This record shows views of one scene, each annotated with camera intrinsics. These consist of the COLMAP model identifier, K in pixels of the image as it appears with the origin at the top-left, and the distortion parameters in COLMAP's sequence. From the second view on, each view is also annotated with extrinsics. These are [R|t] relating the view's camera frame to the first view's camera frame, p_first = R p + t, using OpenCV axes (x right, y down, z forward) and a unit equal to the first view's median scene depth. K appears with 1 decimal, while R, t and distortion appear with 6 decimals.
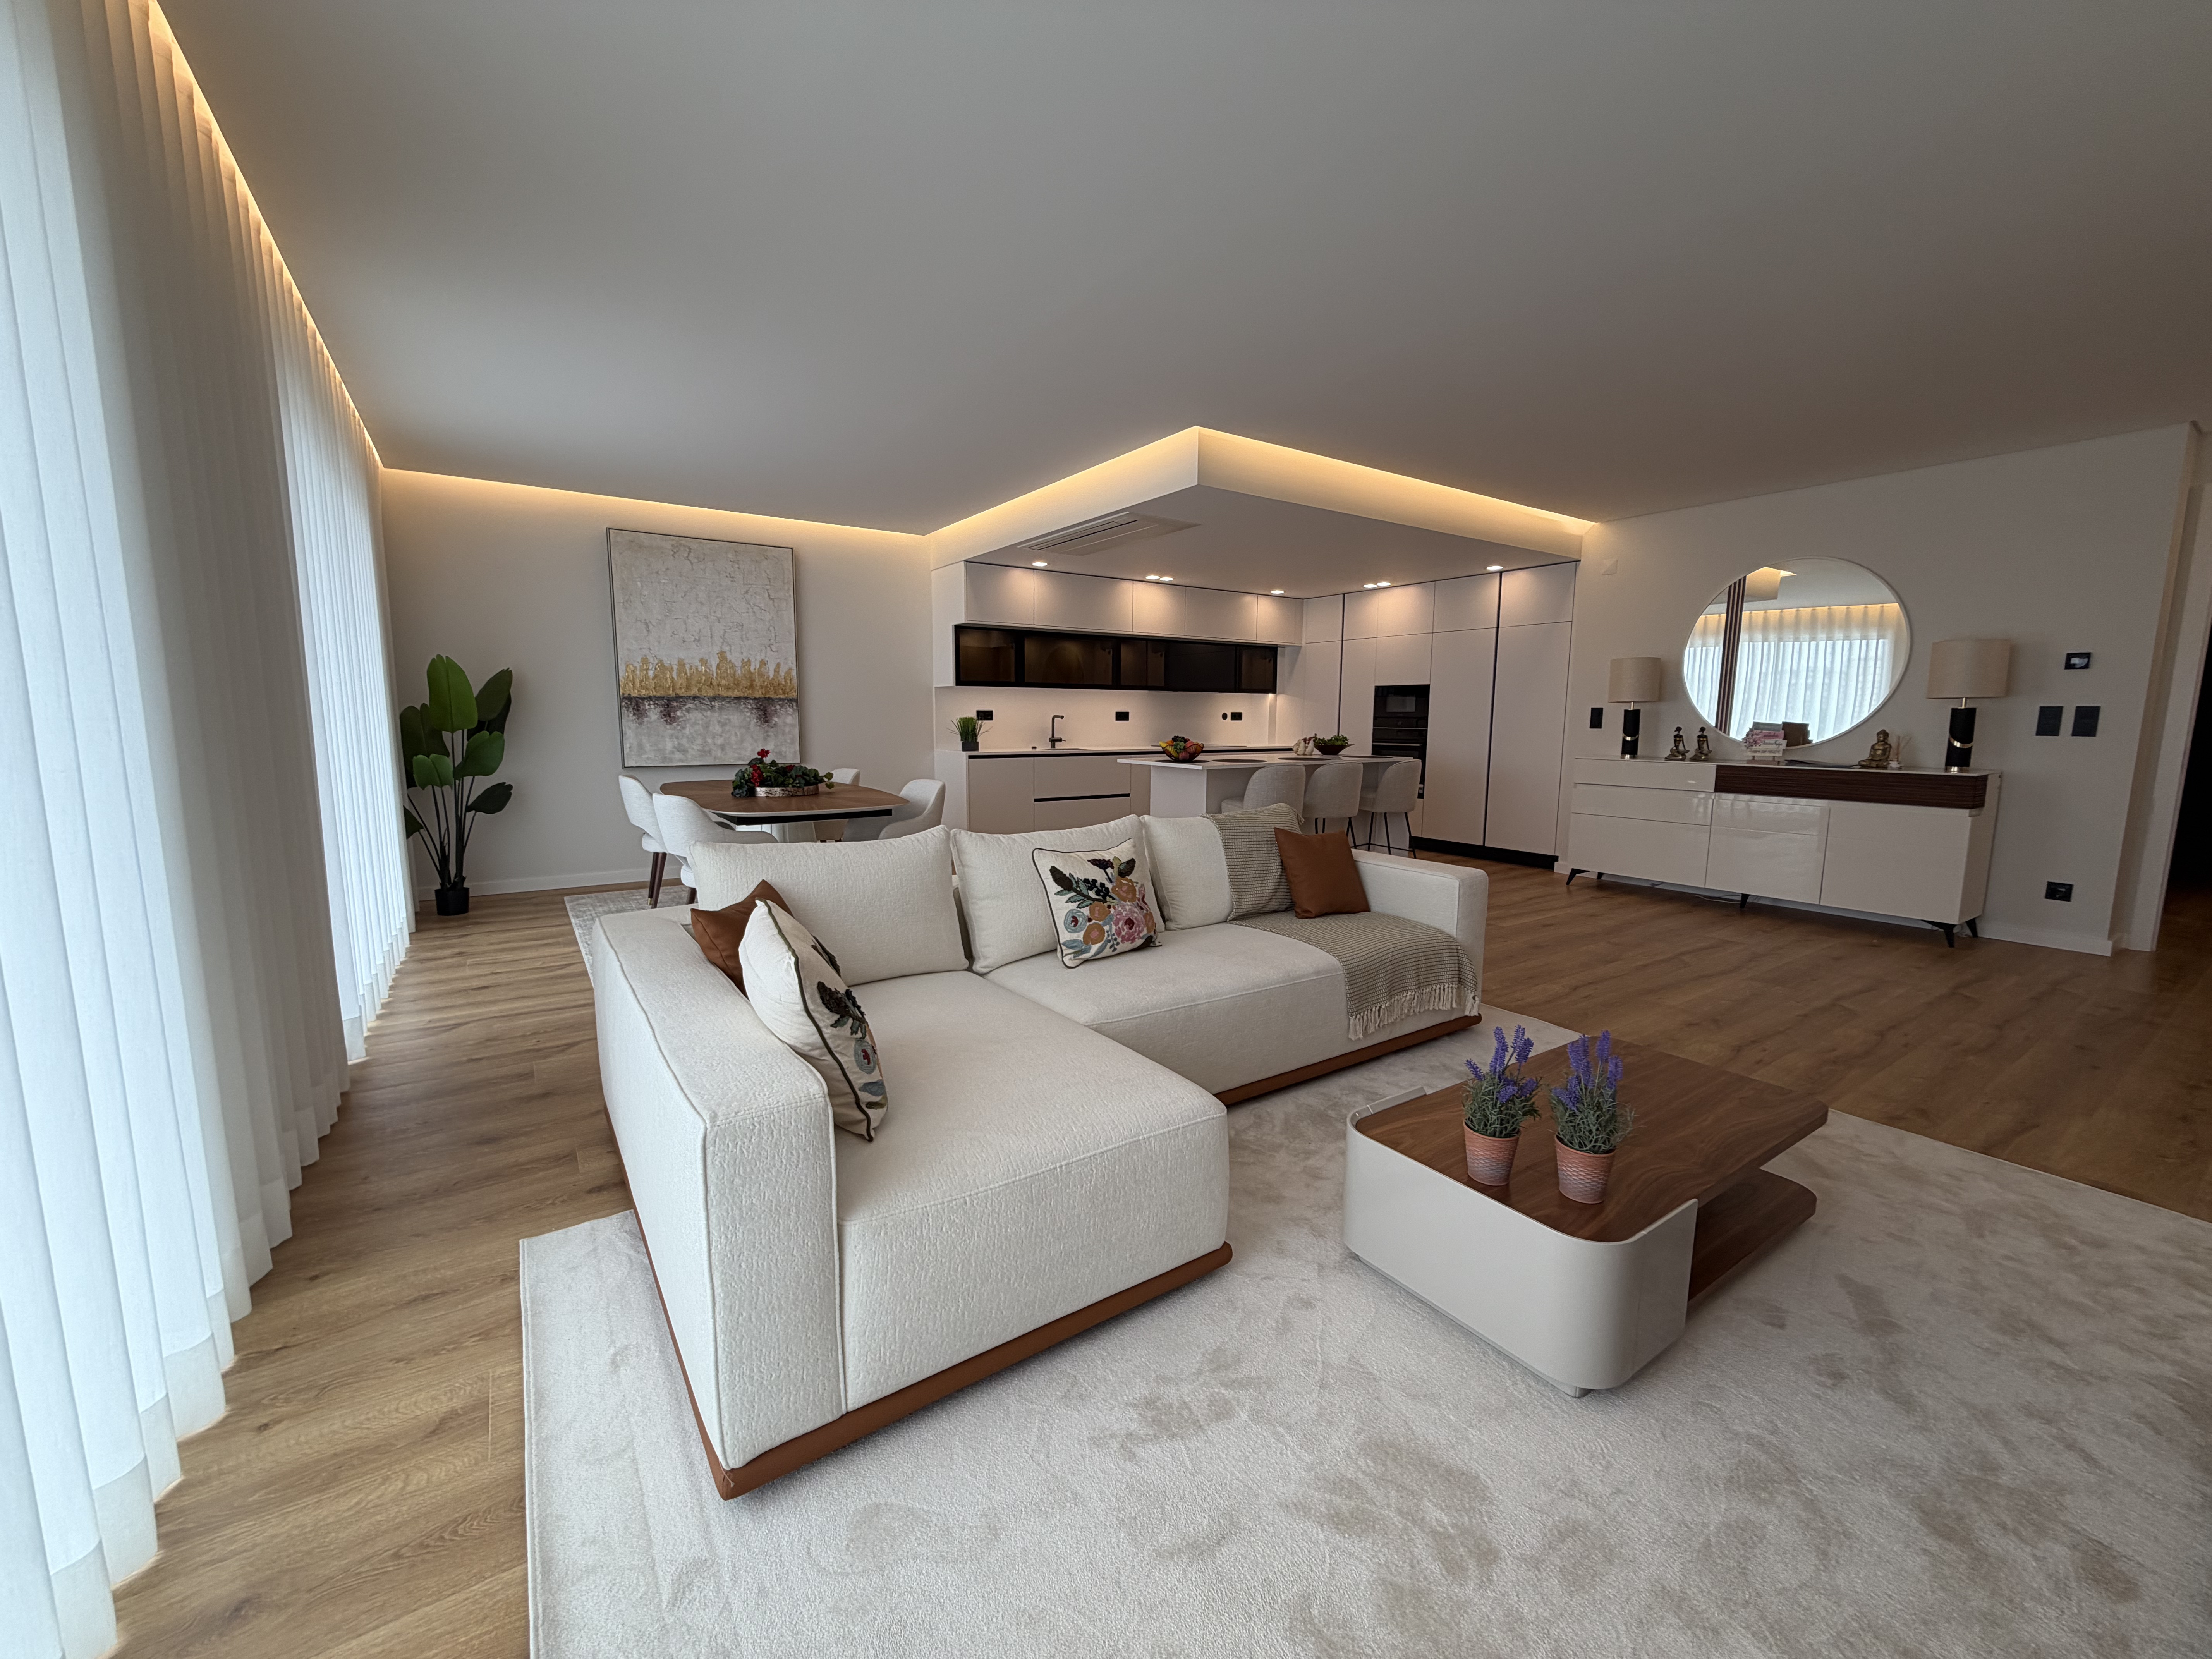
lens RADIAL K [[878.0, 0, 1107.0], [0, 878.0, 830.6], [0, 0, 1]] dist [-0.001185, -0.000097]
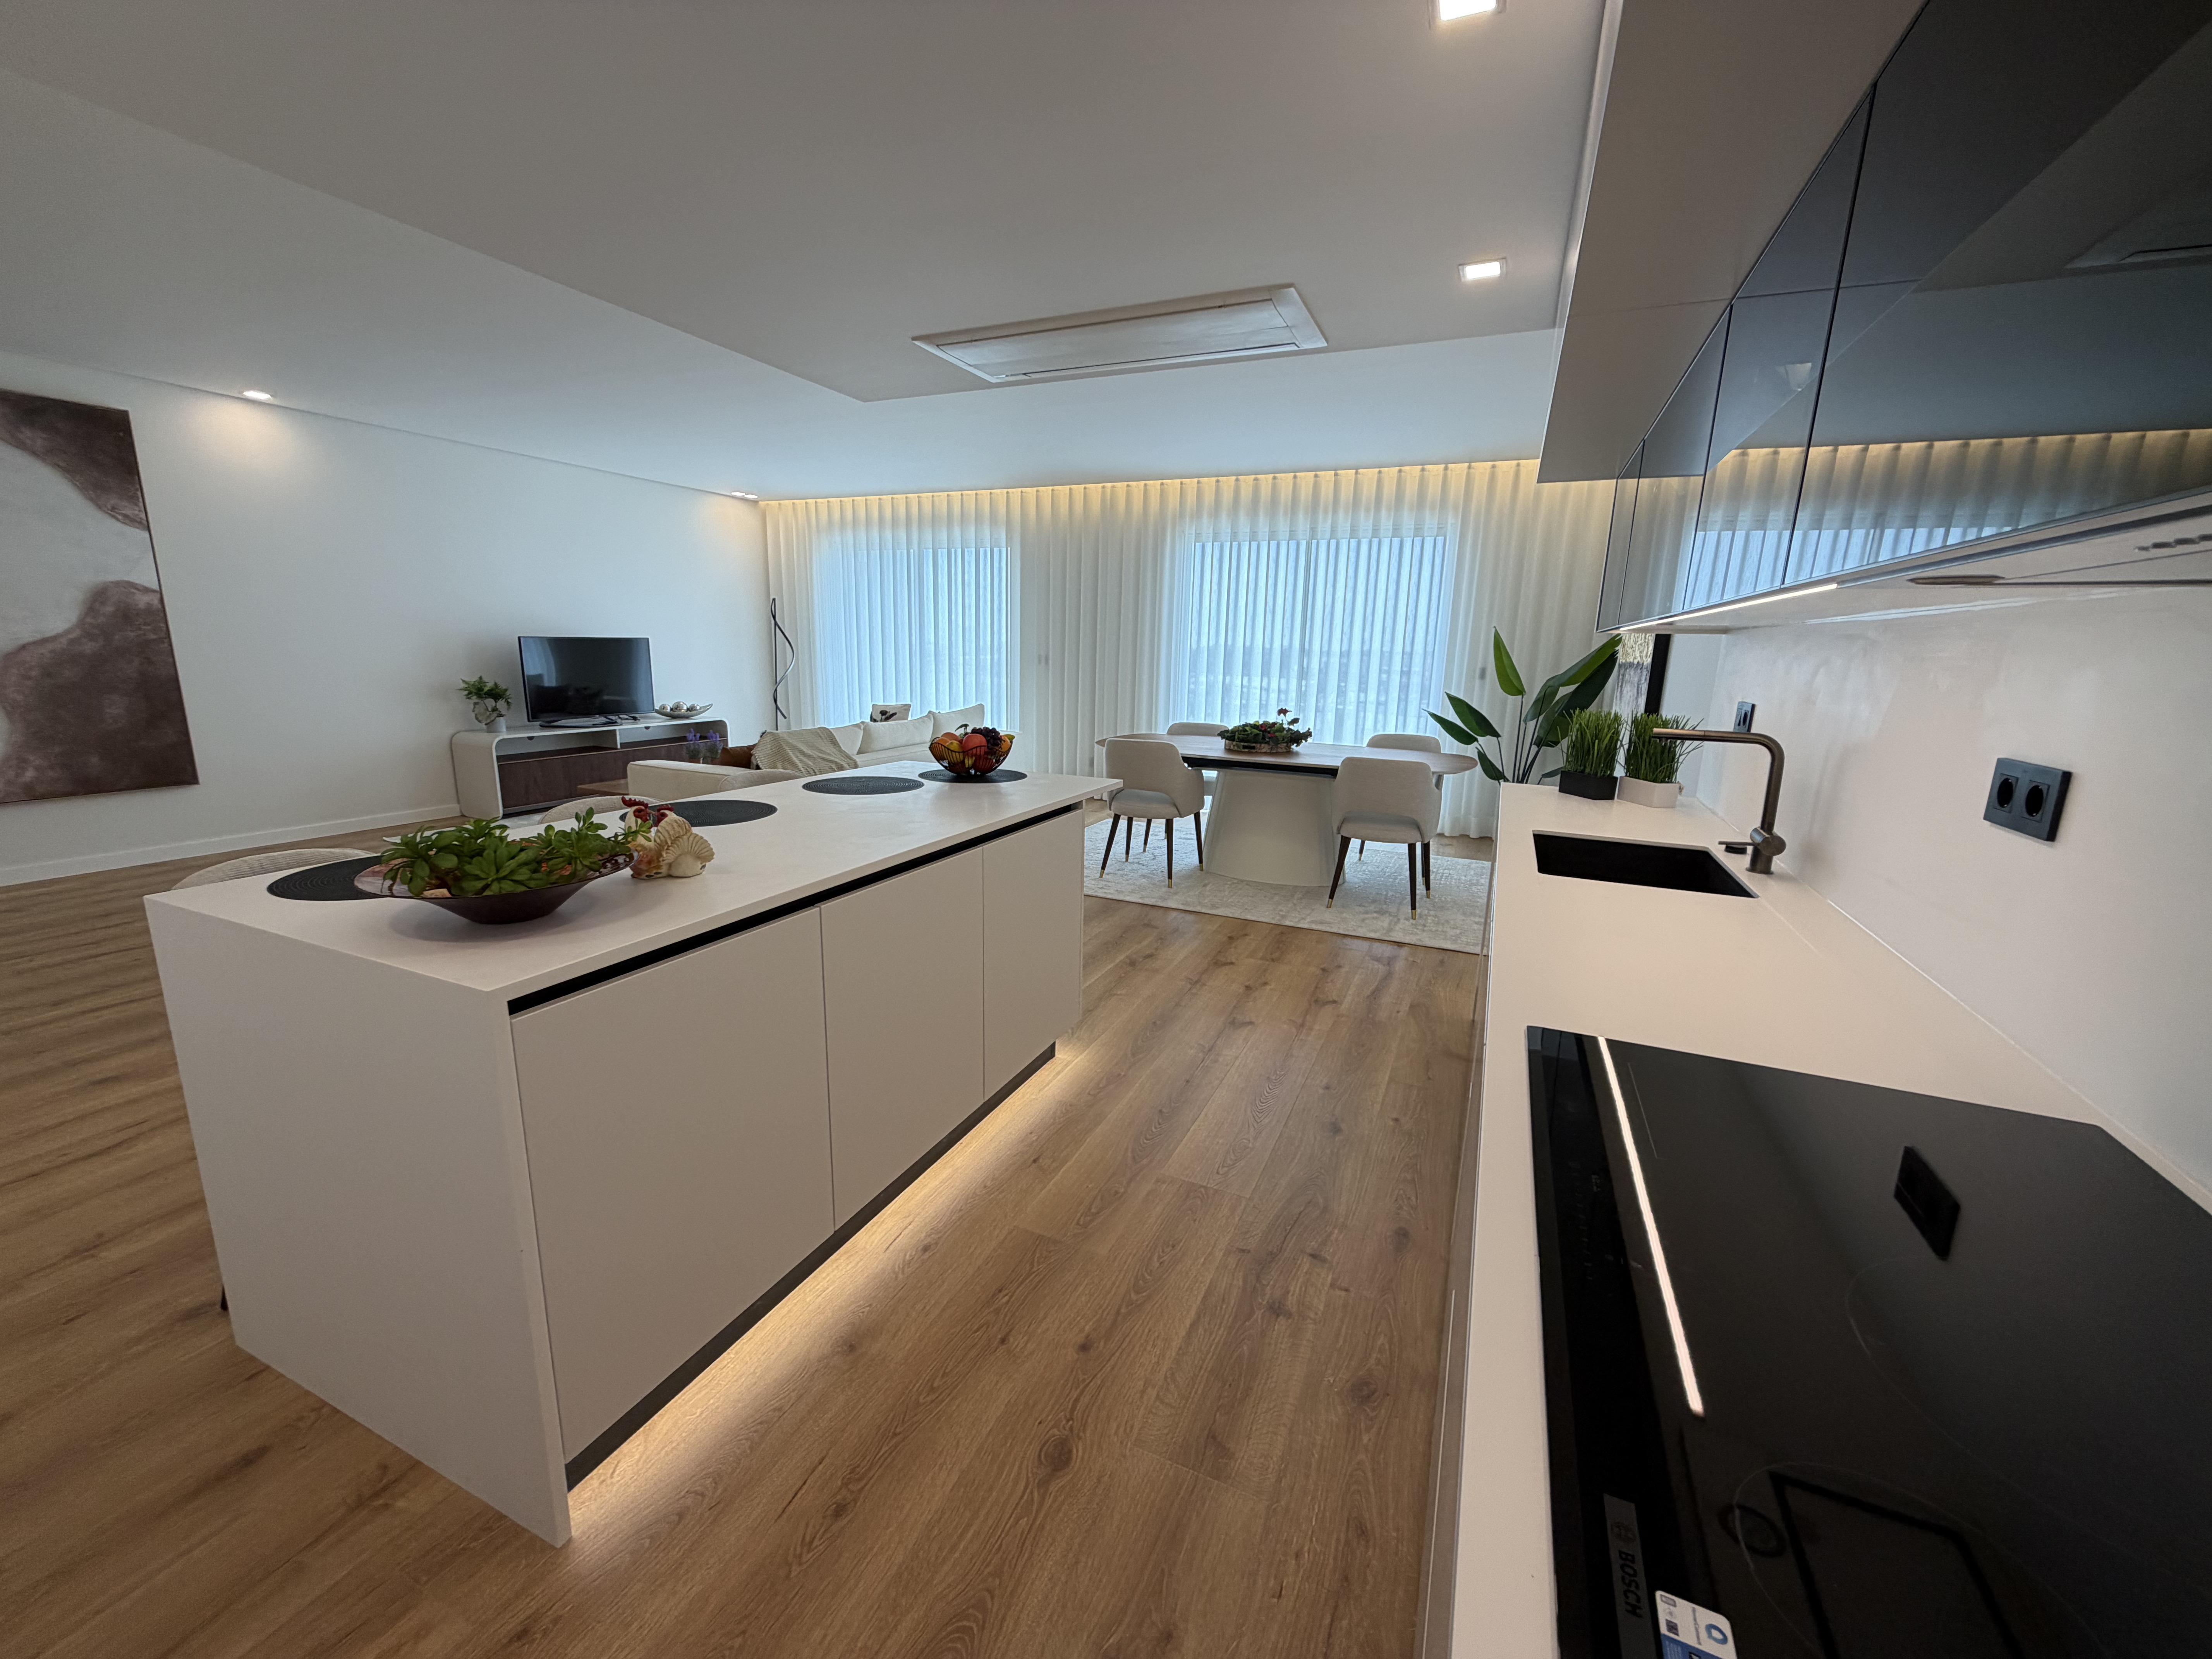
lens RADIAL K [[878.0, 0, 1103.9], [0, 878.0, 832.1], [0, 0, 1]] dist [-0.001185, -0.000097]
pose [[-0.853937, 0.082348, -0.513820, 0.238977], [-0.098254, 0.944124, 0.314603, -0.180597], [0.511017, 0.319136, -0.798131, 1.218782]]
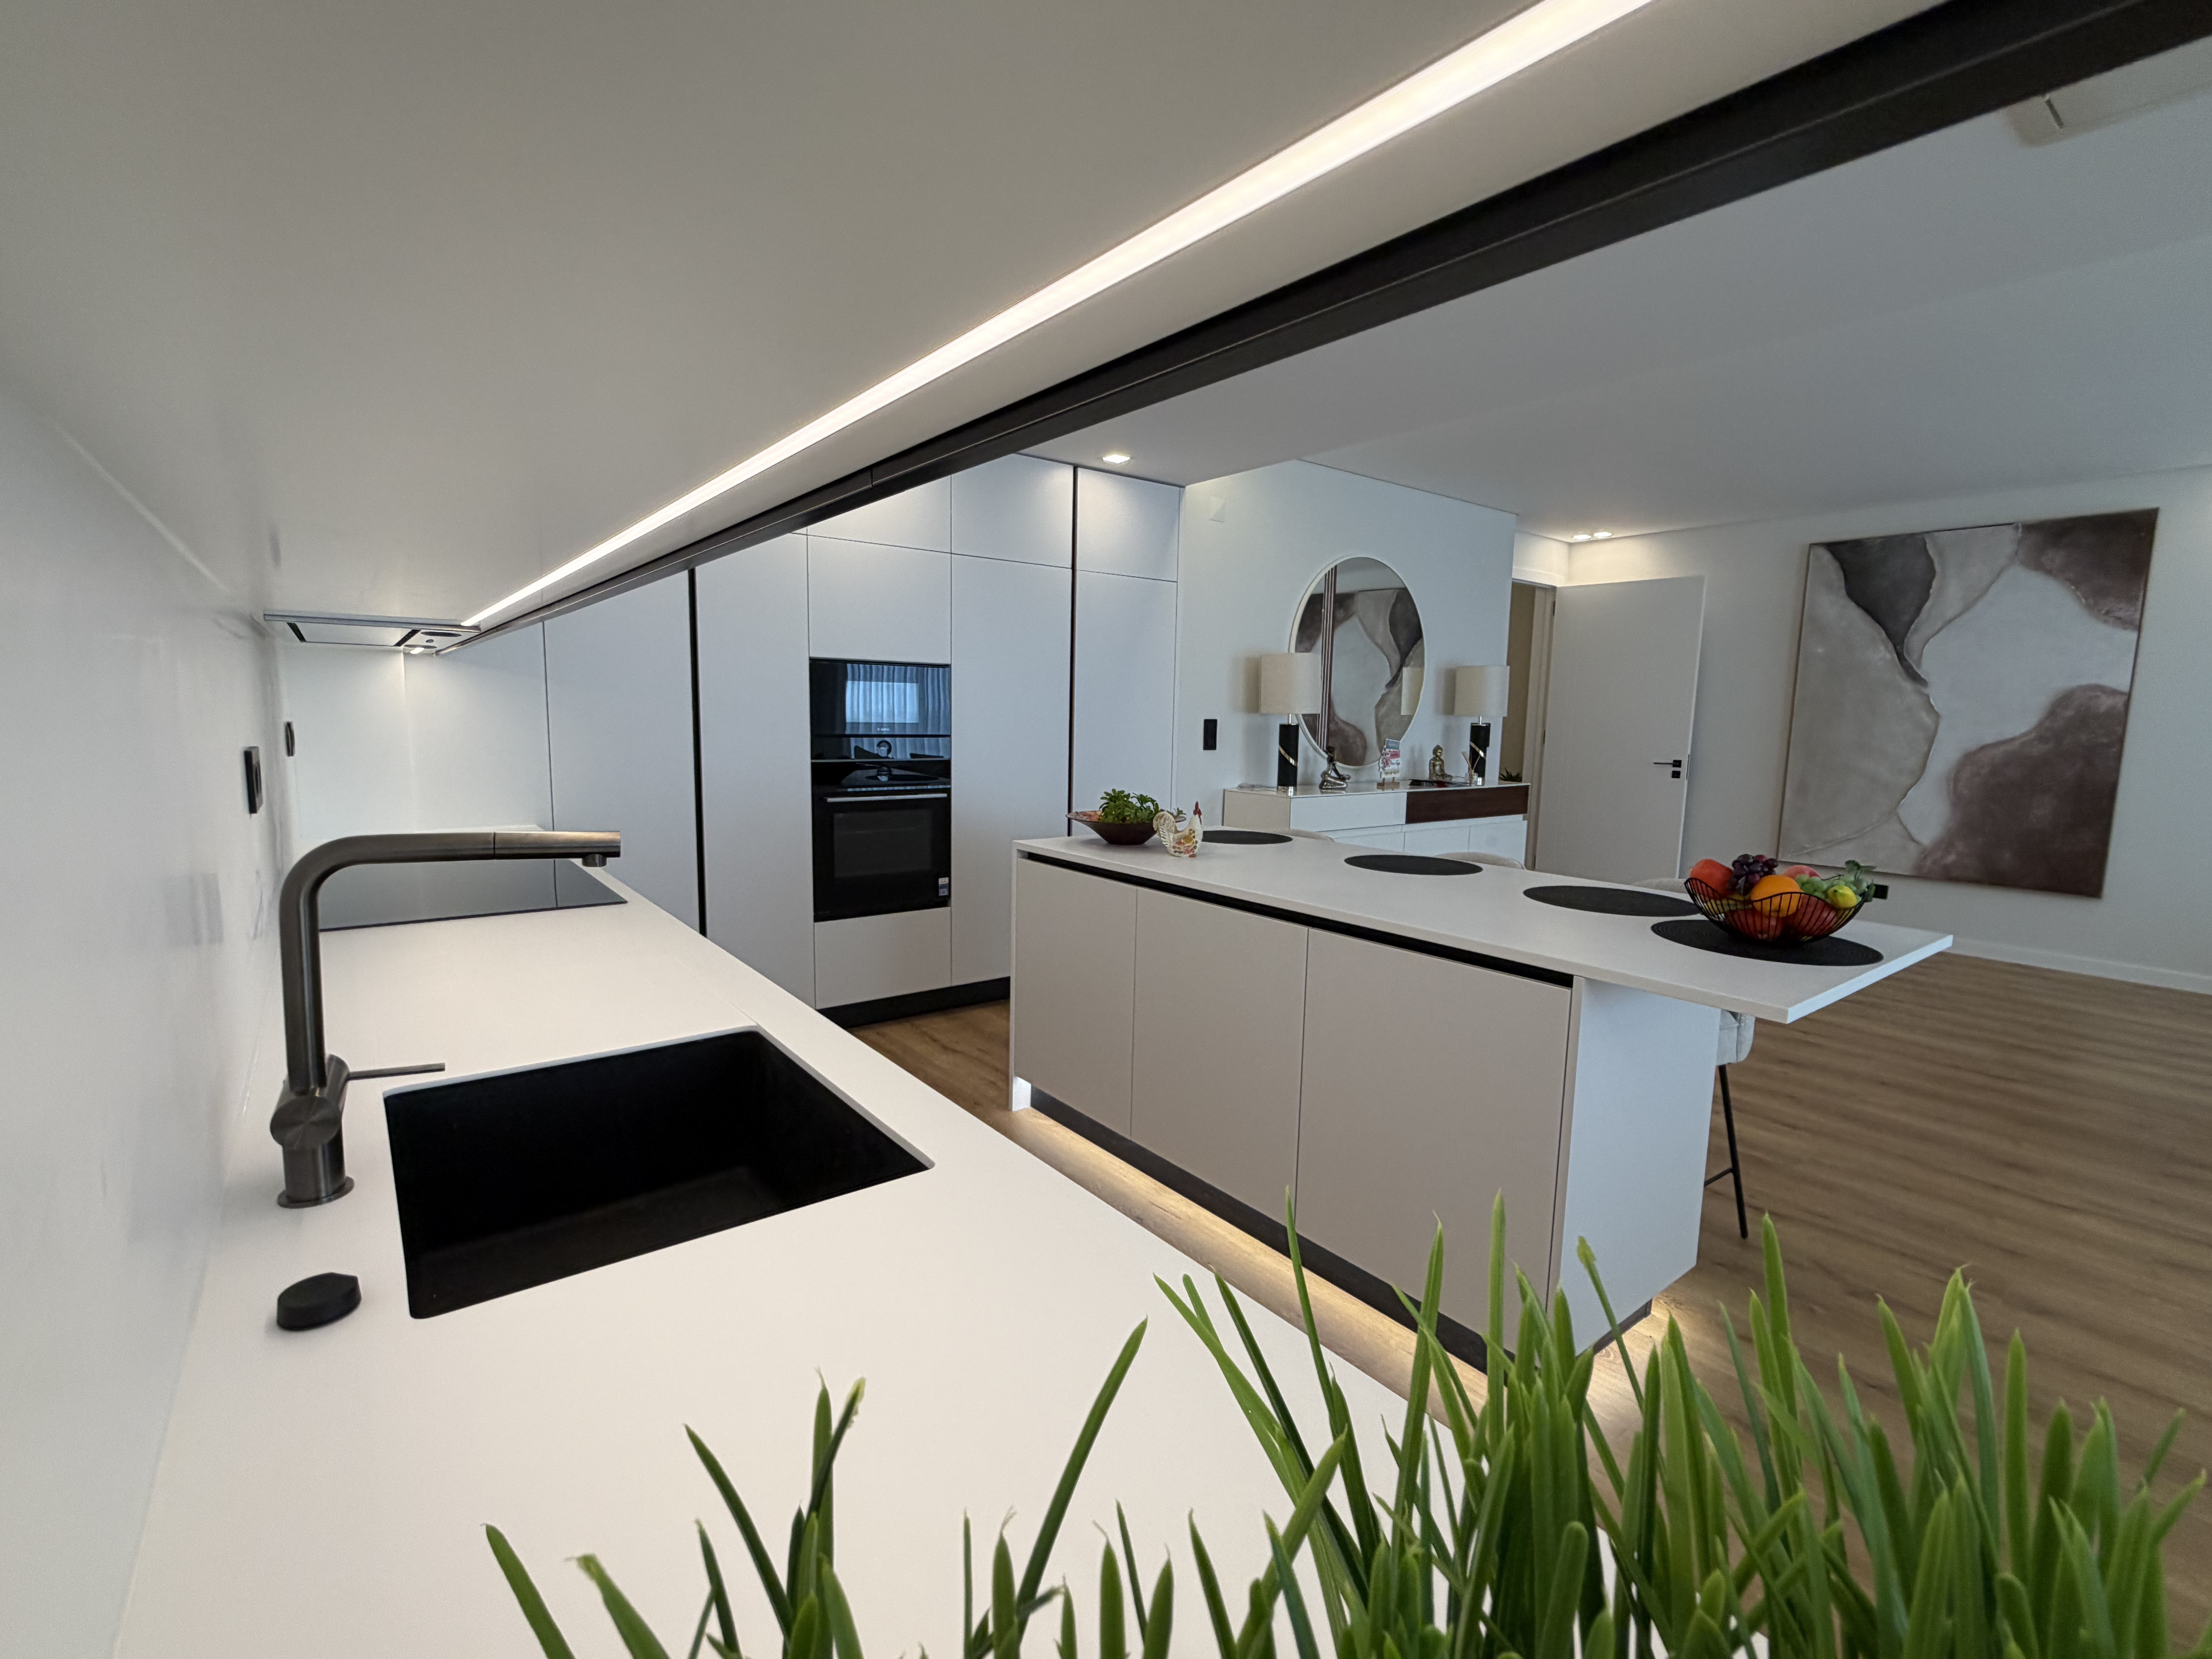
lens RADIAL K [[990.4, 0, 1107.5], [0, 990.4, 833.3], [0, 0, 1]] dist [0.002969, -0.000123]
pose [[-0.056020, -0.128601, 0.990113, -0.181903], [0.110531, 0.984776, 0.134162, -0.149925], [-0.992293, 0.116954, -0.040953, 1.021101]]
